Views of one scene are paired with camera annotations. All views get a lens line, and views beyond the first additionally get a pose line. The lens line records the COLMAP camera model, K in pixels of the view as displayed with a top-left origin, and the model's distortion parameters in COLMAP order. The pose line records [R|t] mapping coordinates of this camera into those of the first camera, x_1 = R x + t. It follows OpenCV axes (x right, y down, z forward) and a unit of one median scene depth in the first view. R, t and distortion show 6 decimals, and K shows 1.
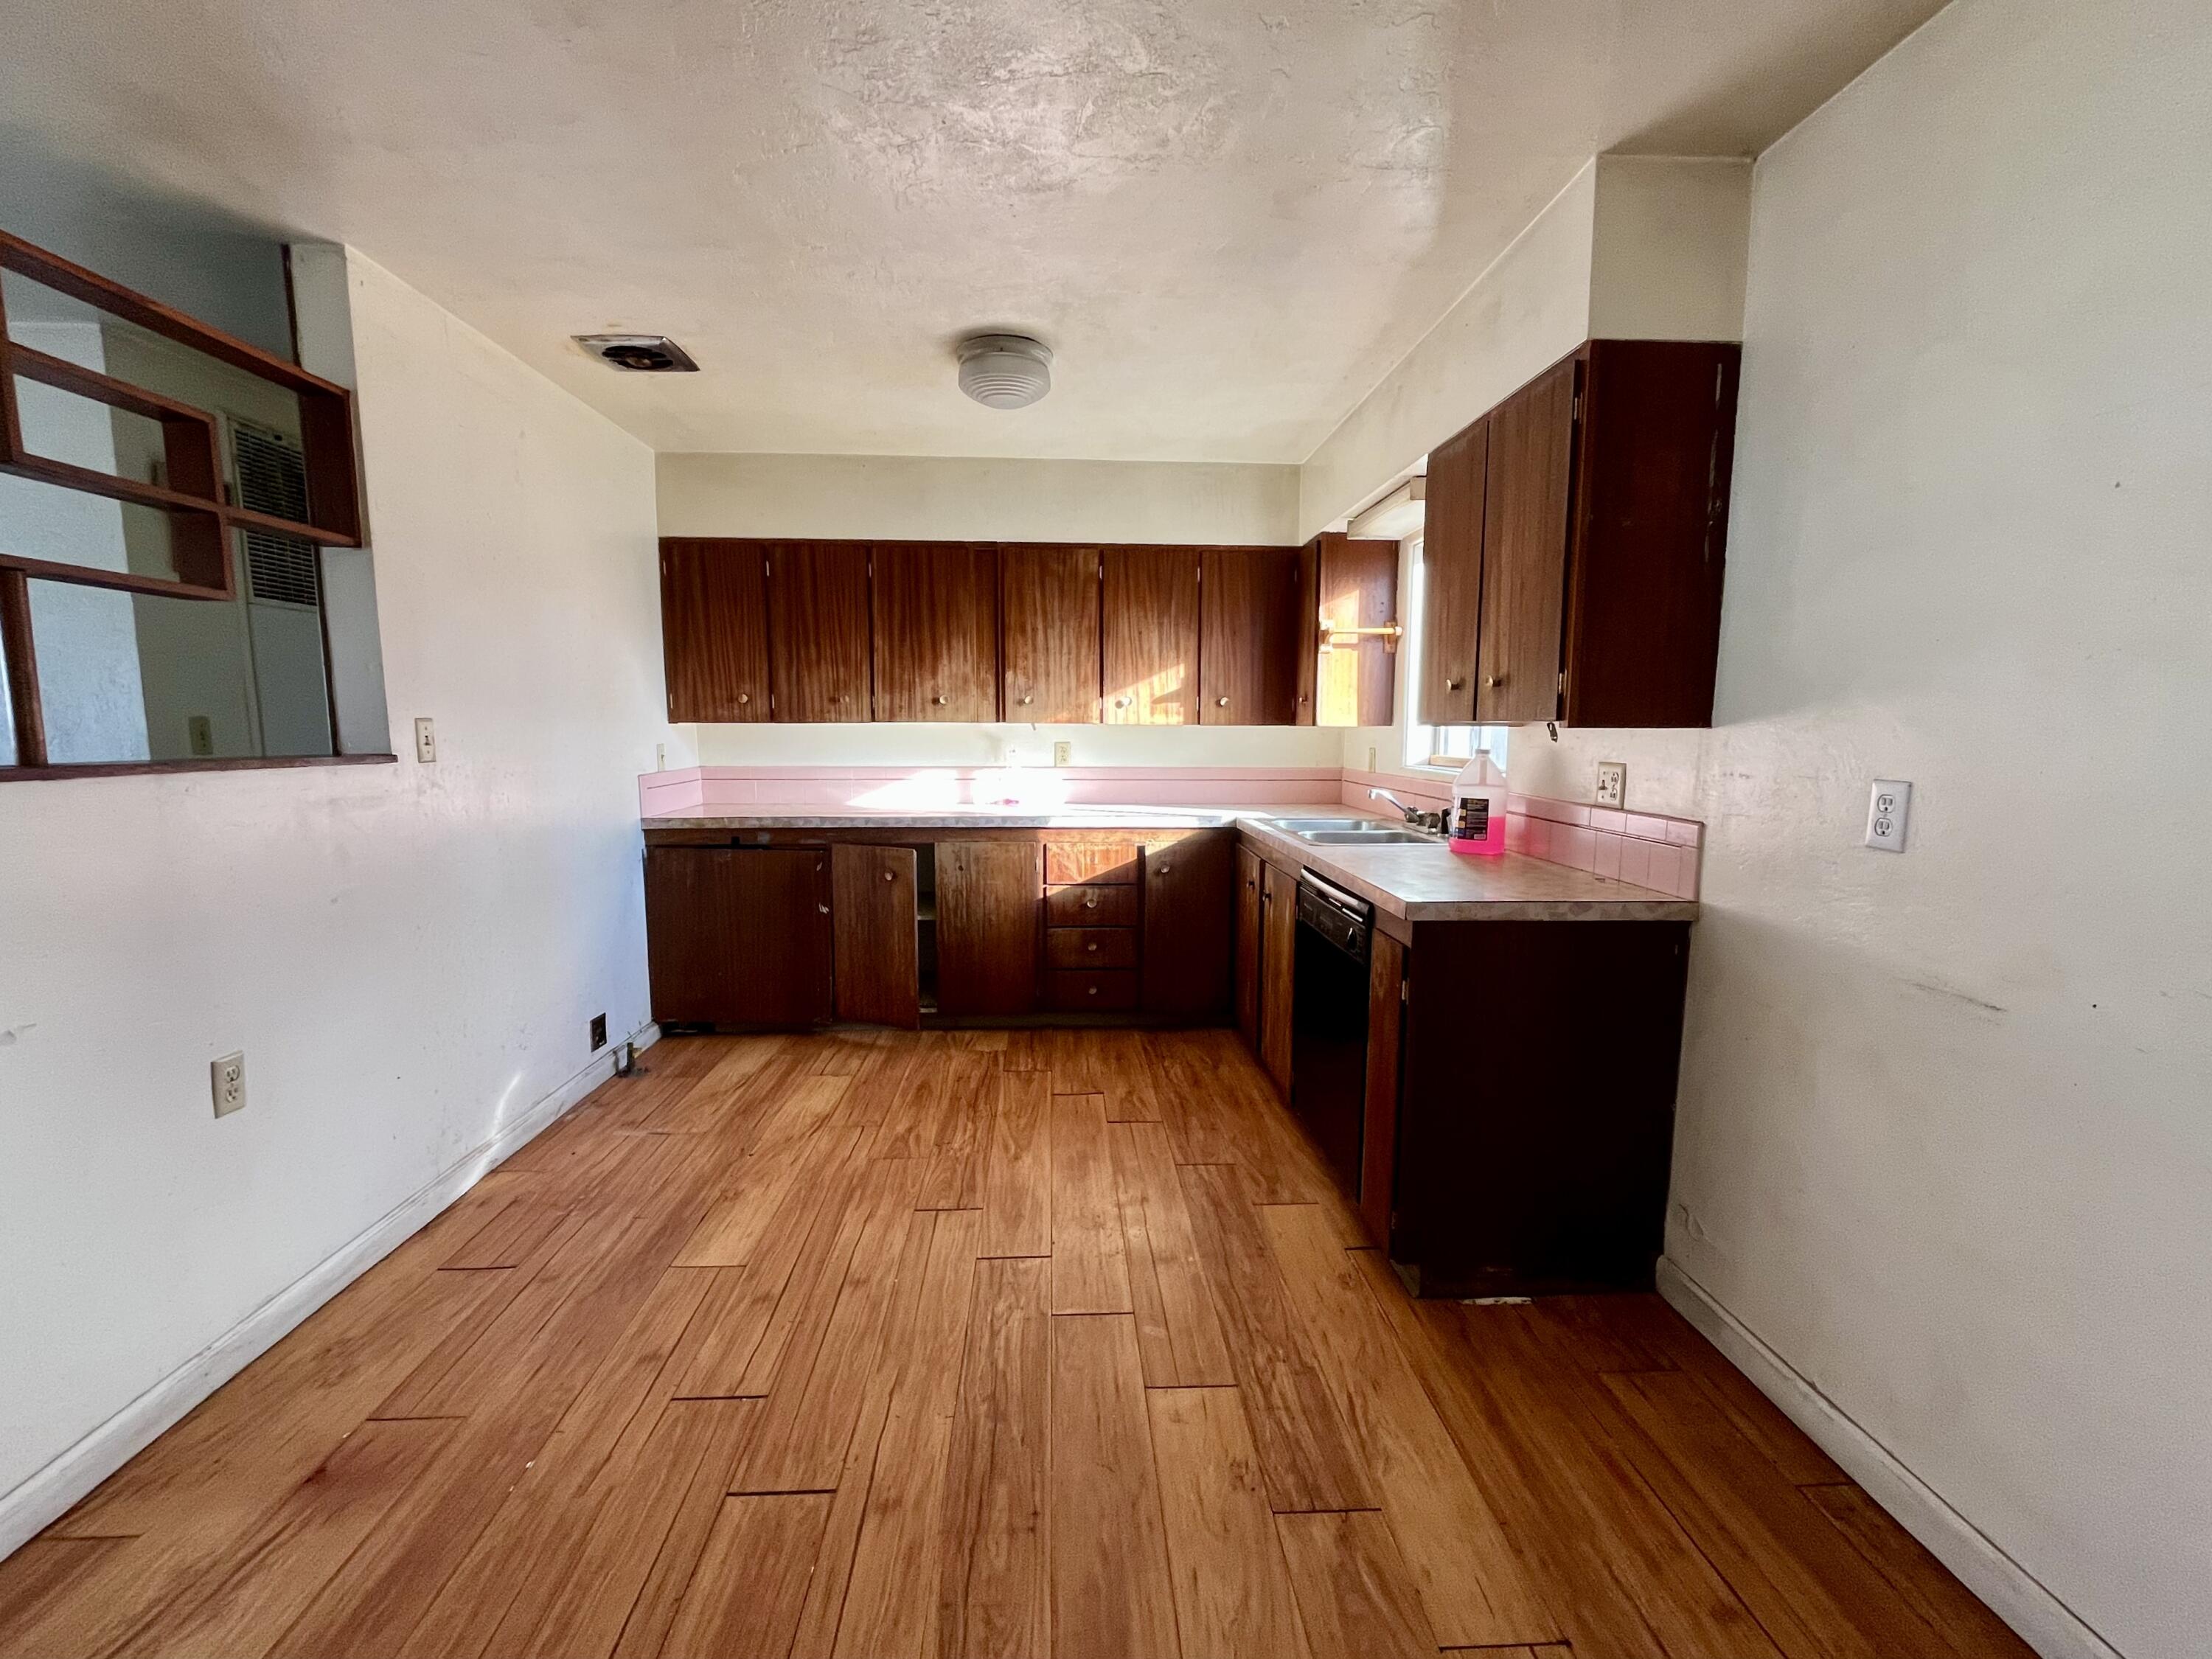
lens RADIAL K [[947.6, 0, 1093.1], [0, 947.6, 837.2], [0, 0, 1]] dist [-0.002811, -0.000598]
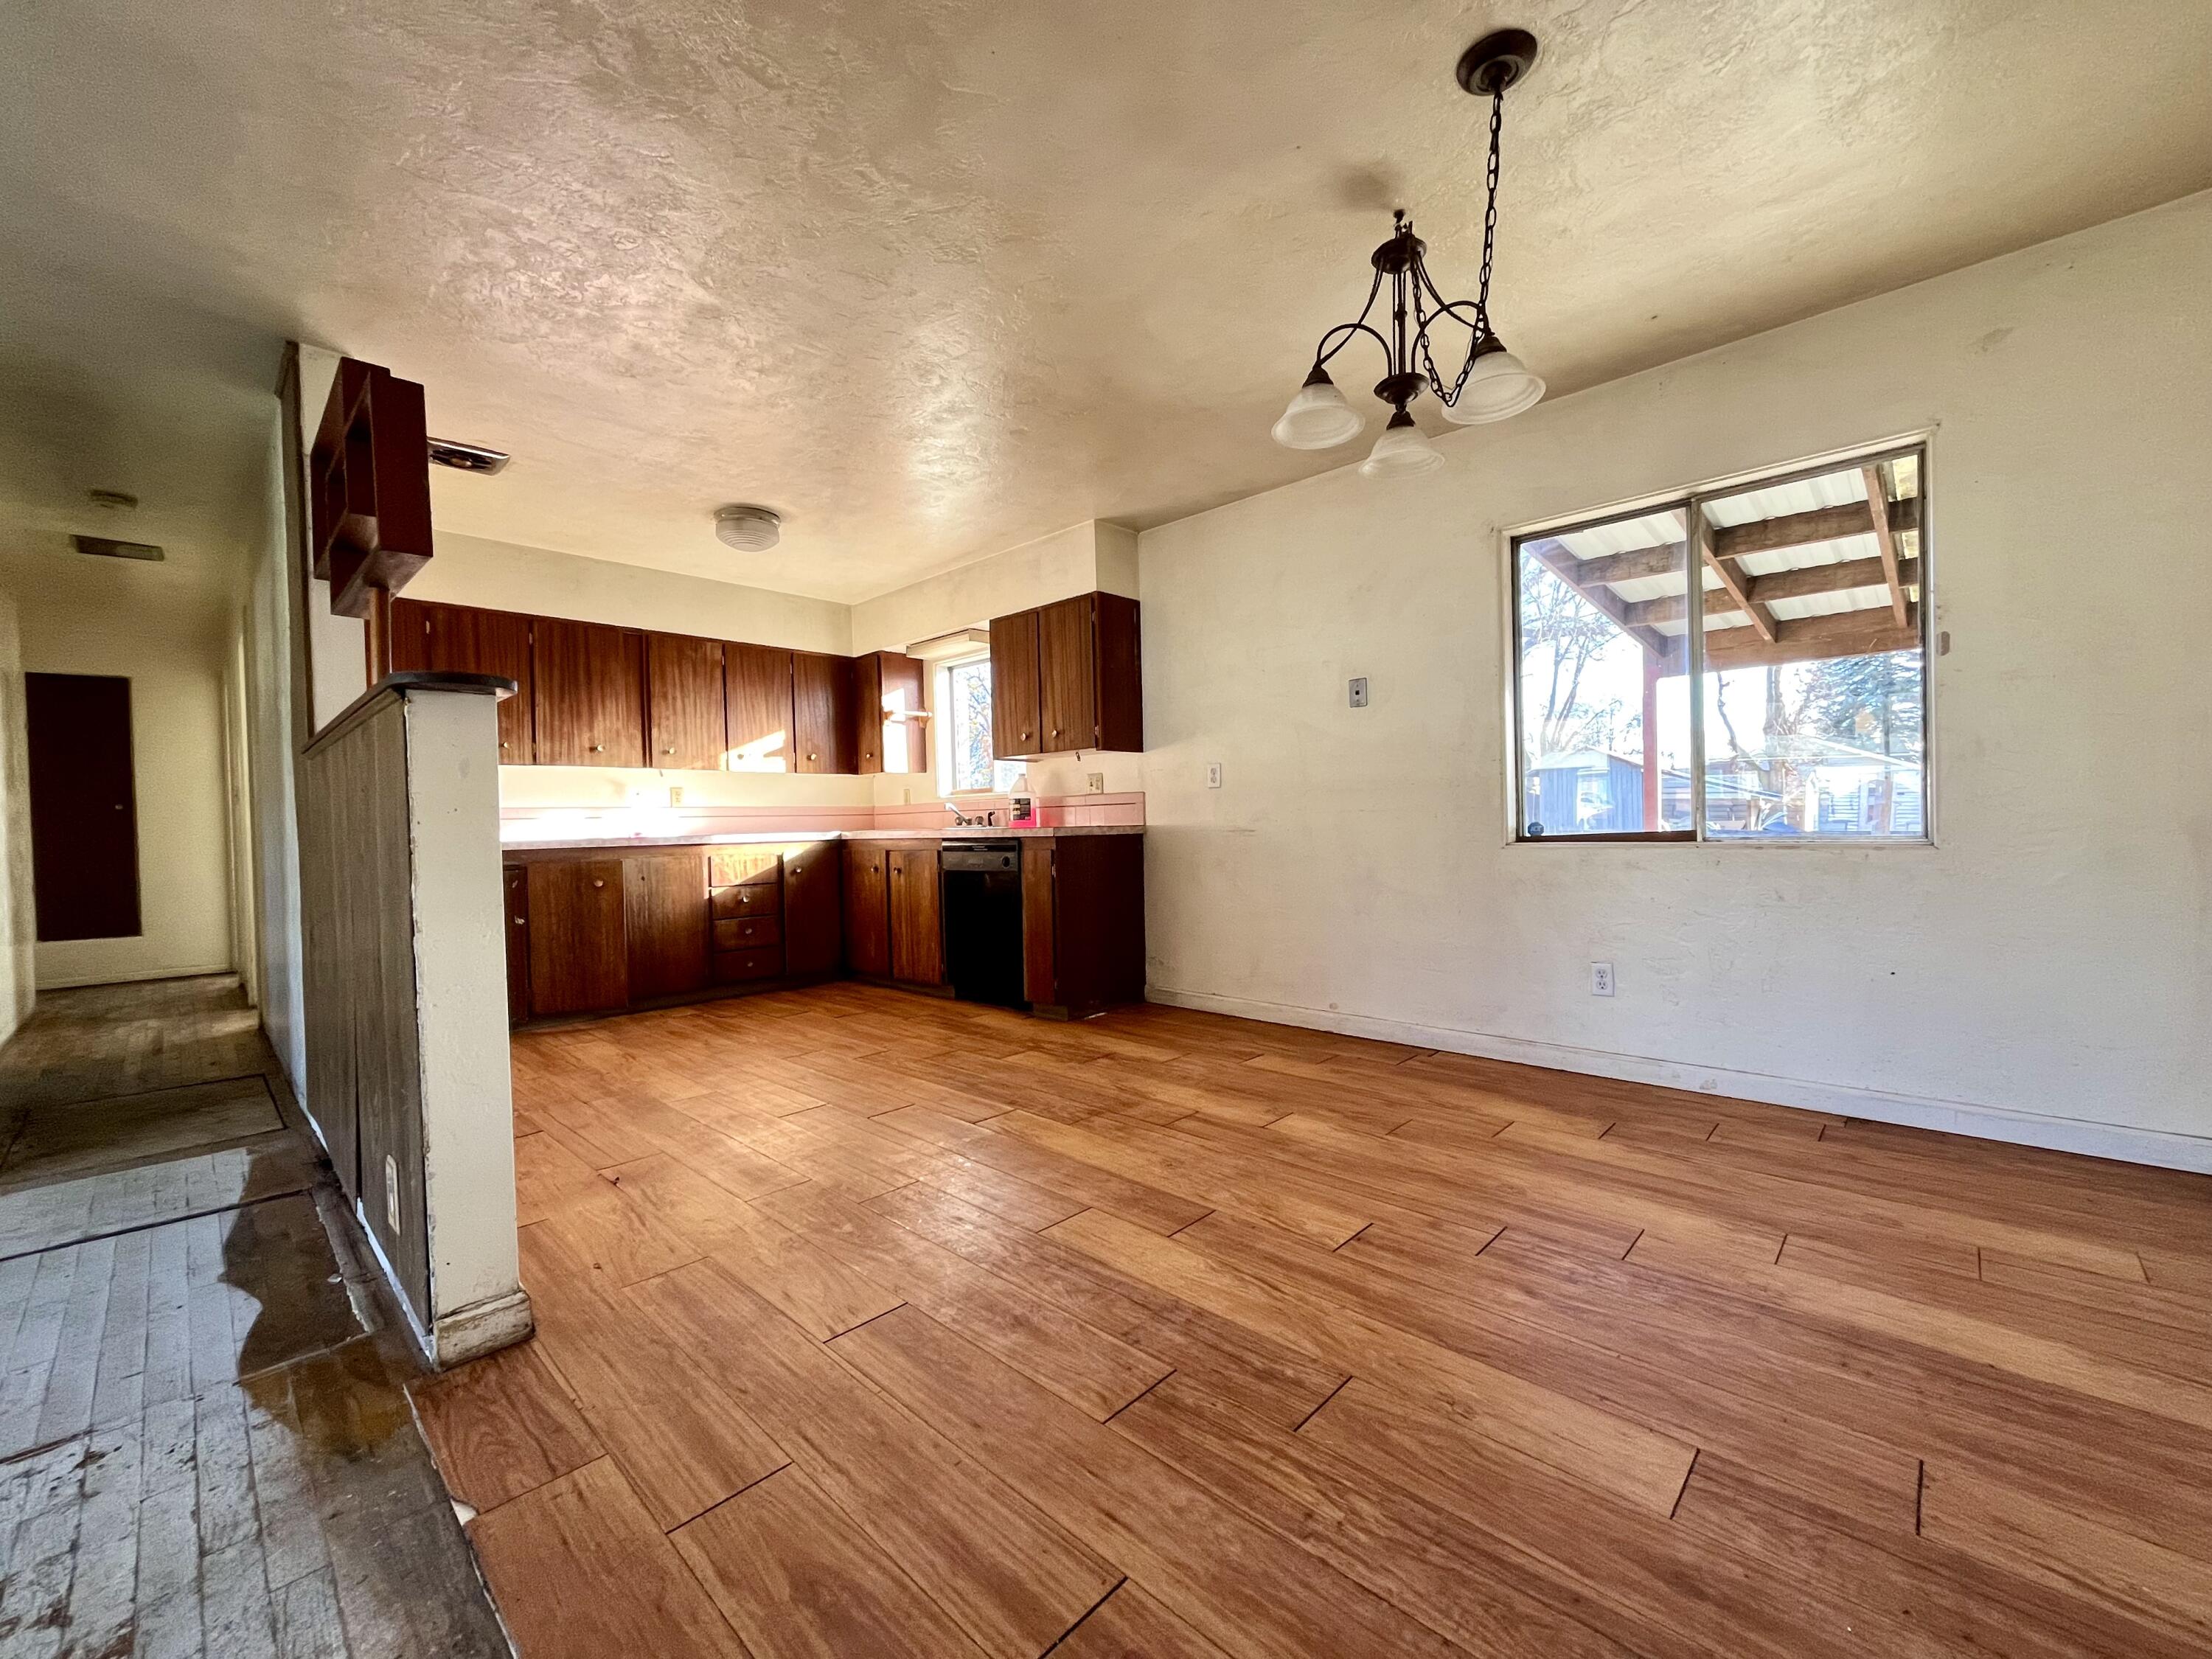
lens RADIAL K [[891.3, 0, 1106.0], [0, 891.3, 829.5], [0, 0, 1]] dist [-0.002723, -0.000174]
pose [[0.721851, -0.027131, 0.691517, -0.509981], [0.107752, 0.991451, -0.073580, 0.121067], [-0.683609, 0.127626, 0.718603, -0.280230]]
